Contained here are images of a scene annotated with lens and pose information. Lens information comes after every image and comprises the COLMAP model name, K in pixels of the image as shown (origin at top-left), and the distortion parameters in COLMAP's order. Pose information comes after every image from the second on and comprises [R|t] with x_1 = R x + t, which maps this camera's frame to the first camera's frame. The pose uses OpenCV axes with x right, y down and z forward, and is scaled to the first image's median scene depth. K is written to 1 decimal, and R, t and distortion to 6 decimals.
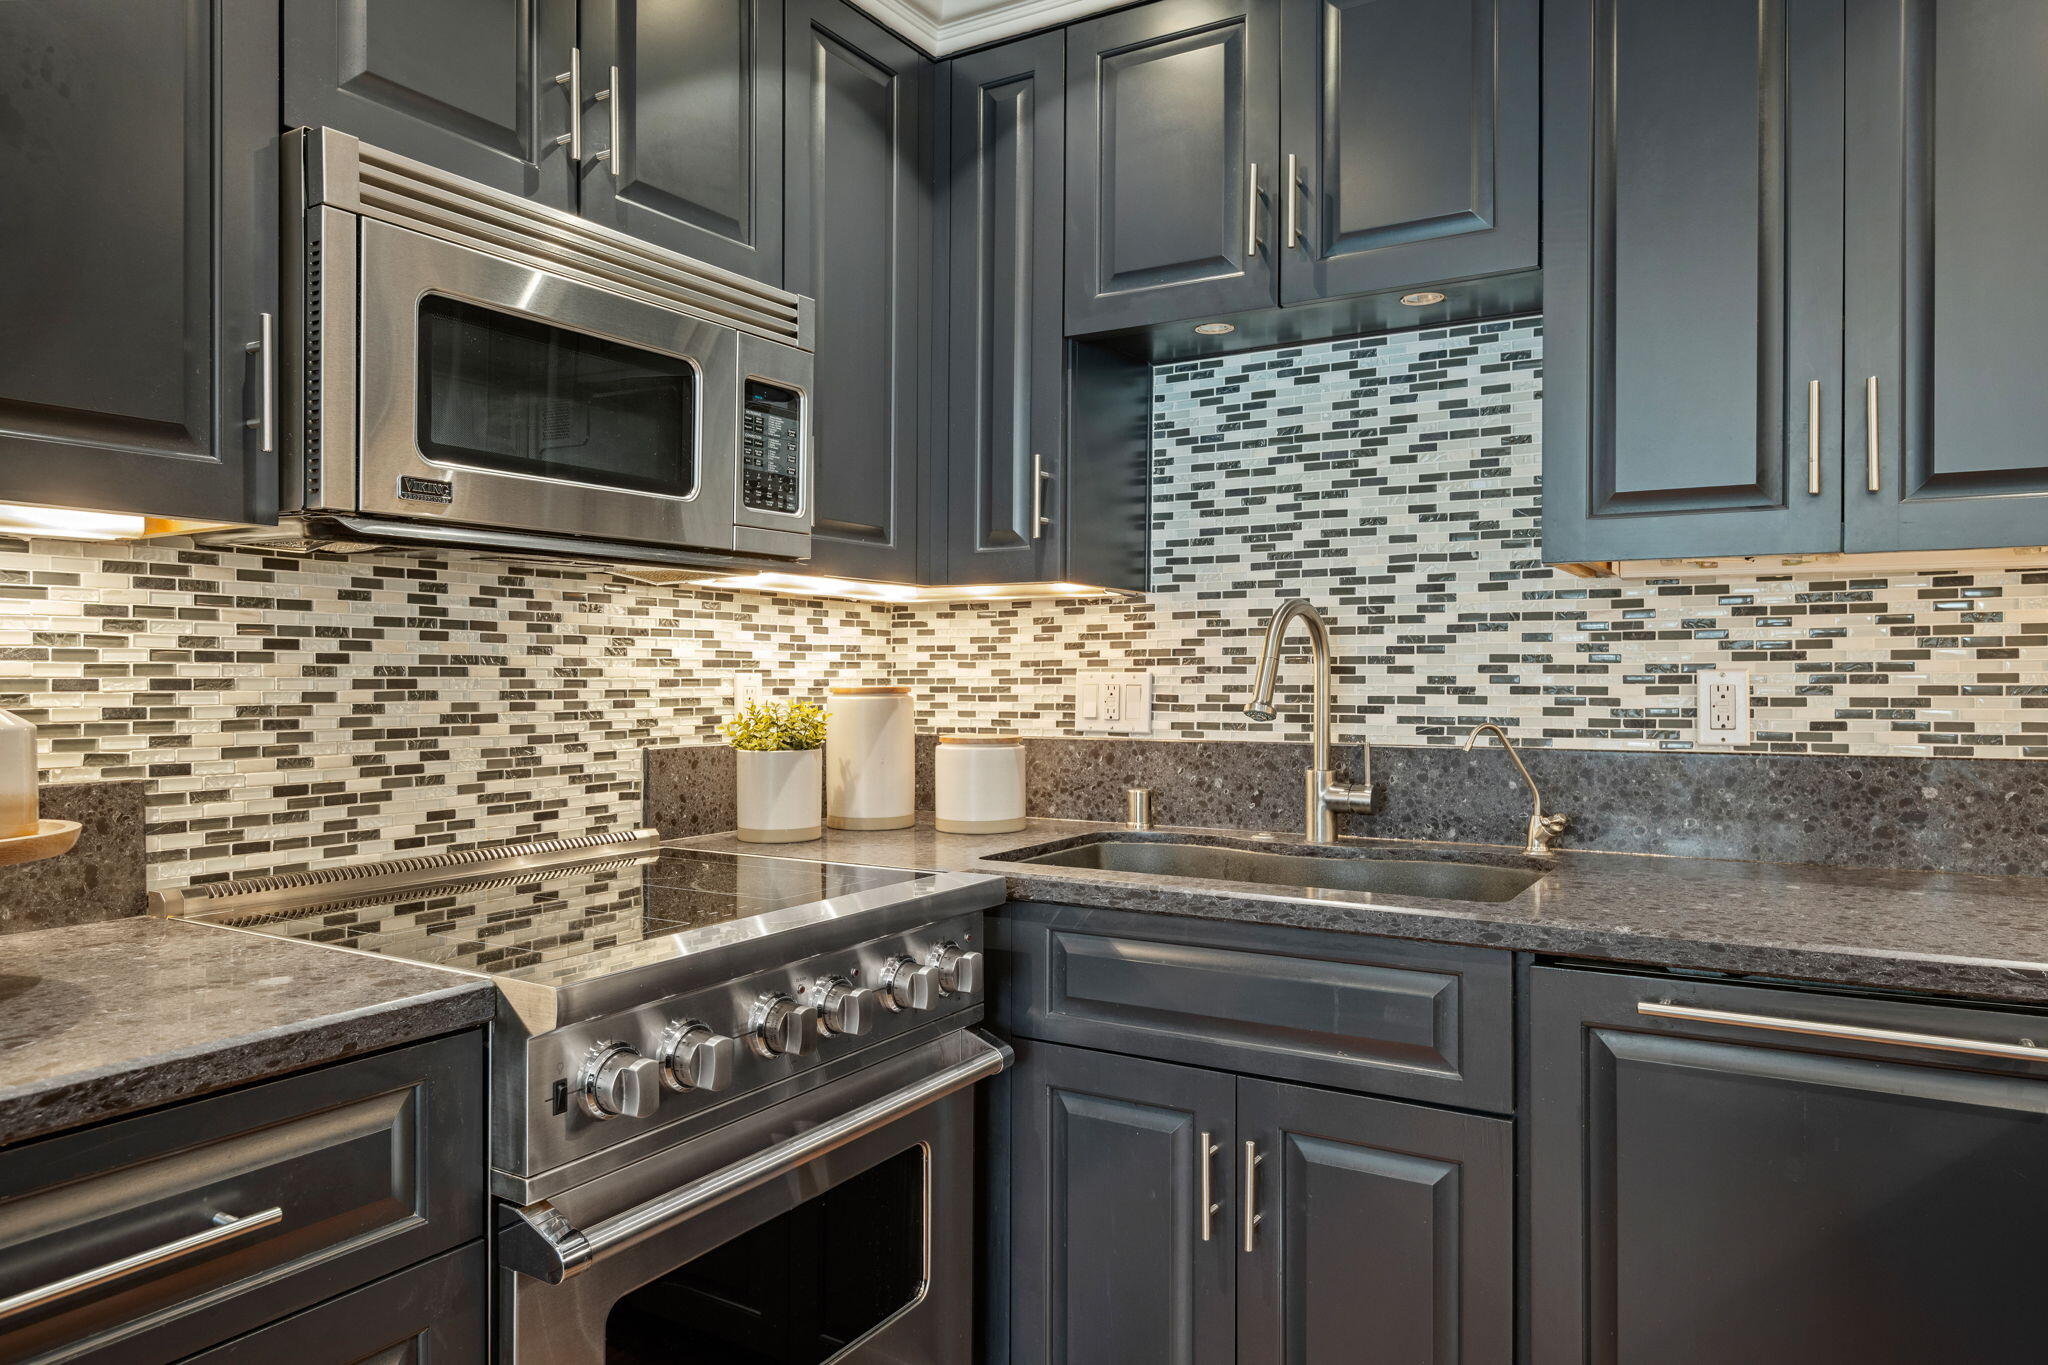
lens RADIAL K [[1320.2, 0, 1023.3], [0, 1320.2, 667.4], [0, 0, 1]] dist [-0.002300, -0.001247]
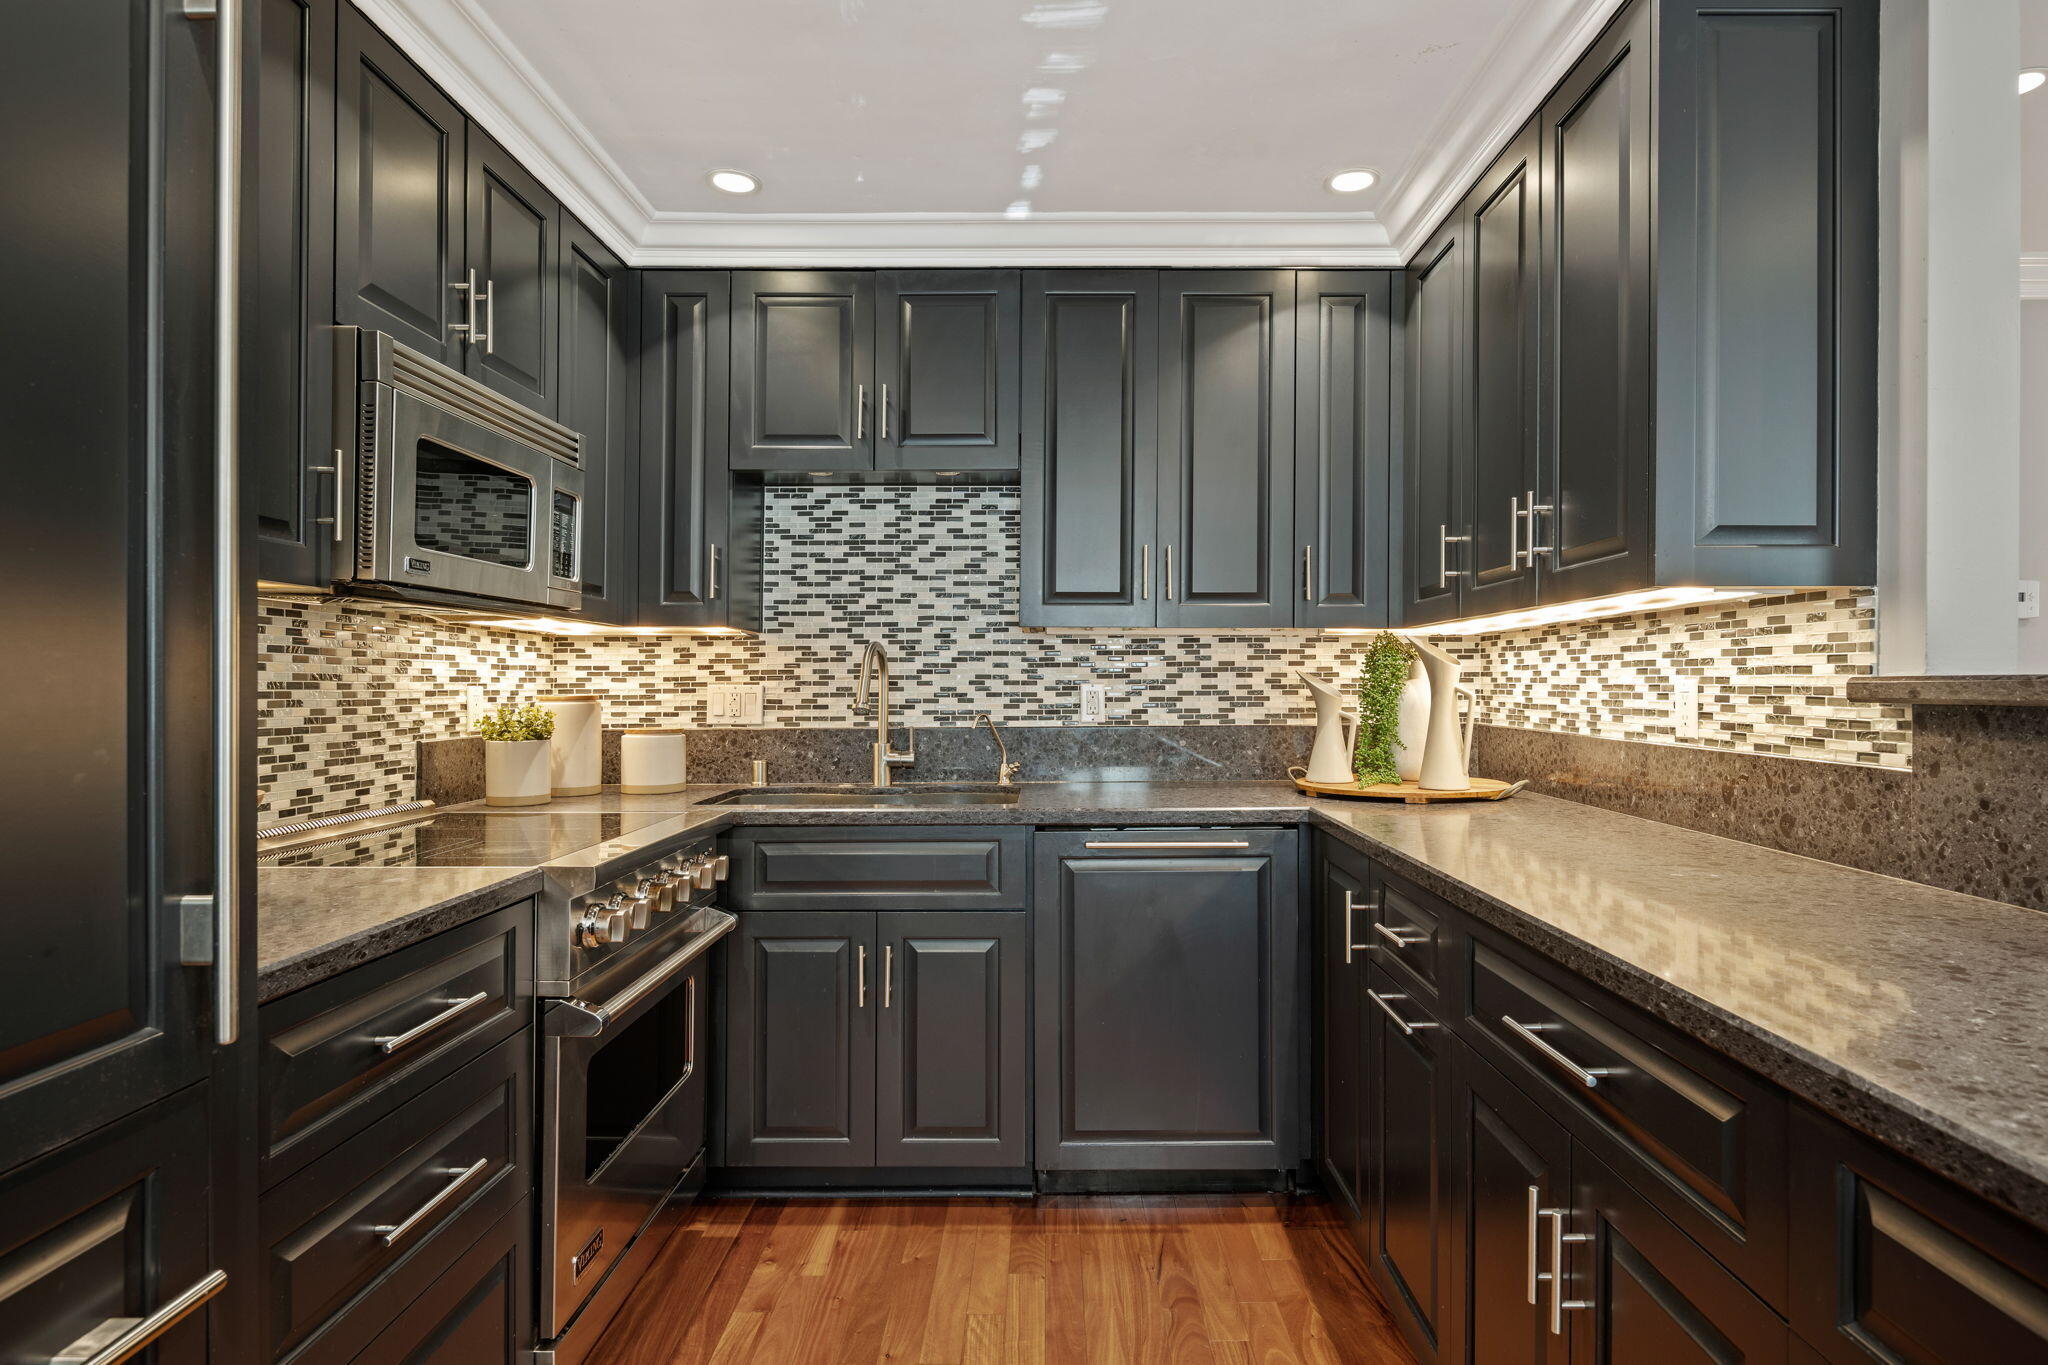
lens RADIAL K [[1094.3, 0, 1024.0], [0, 1094.3, 682.5], [0, 0, 1]] dist [0.000951, -0.000043]
pose [[0.865183, -0.000928, 0.501455, -0.316934], [-0.000523, 0.999996, 0.002753, -0.003225], [-0.501456, -0.002644, 0.865179, -0.292245]]
